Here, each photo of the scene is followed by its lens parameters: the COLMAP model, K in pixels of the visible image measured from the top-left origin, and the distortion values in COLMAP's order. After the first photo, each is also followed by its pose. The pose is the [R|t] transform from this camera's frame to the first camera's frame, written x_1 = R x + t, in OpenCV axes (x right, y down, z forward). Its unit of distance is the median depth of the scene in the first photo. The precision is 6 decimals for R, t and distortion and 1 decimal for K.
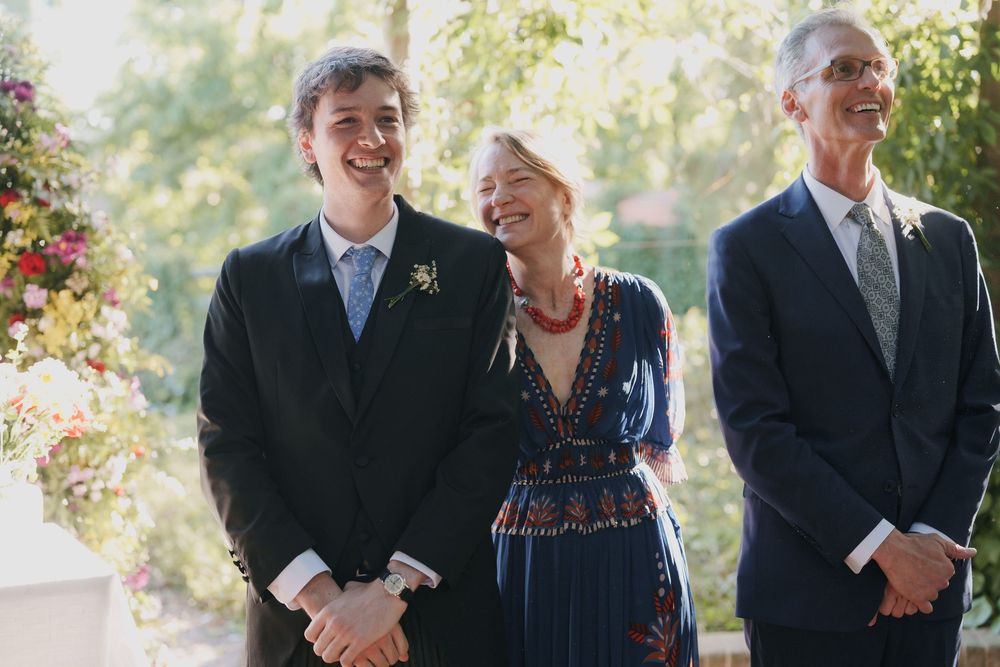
lens RADIAL K [[1407.8, 0, 499.2], [0, 1407.8, 328.3], [0, 0, 1]] dist [0.057231, 0.000000]
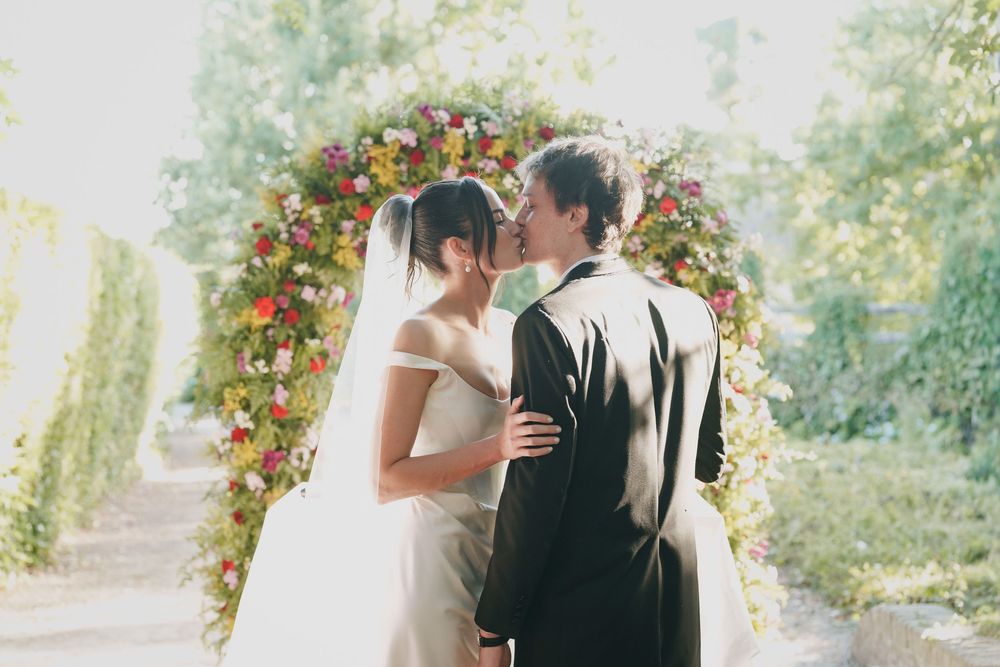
lens RADIAL K [[1407.8, 0, 493.1], [0, 1407.8, 327.4], [0, 0, 1]] dist [0.057231, 0.000000]
pose [[0.886143, 0.032449, -0.462274, 0.132128], [-0.045072, 0.998851, -0.016286, 0.000234], [0.461214, 0.035267, 0.886588, -0.309276]]
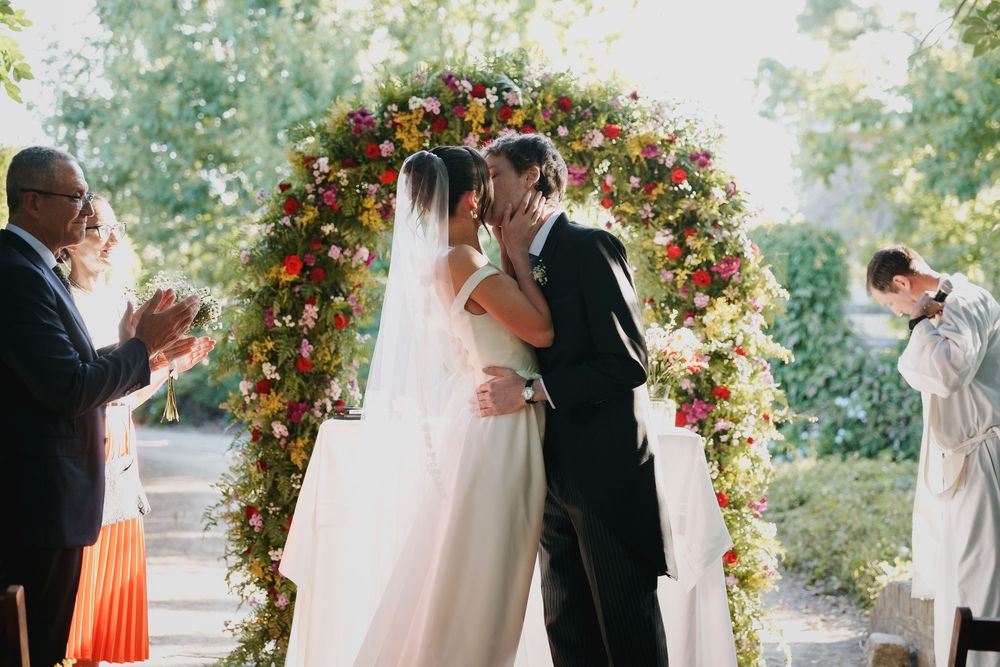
lens RADIAL K [[2032.0, 0, 506.0], [0, 2032.0, 336.8], [0, 0, 1]] dist [0.147924, 0.000000]
pose [[0.887552, 0.047728, -0.458228, 0.448029], [-0.064143, 0.997734, -0.020319, 0.069754], [0.456219, 0.047427, 0.888603, -0.936911]]
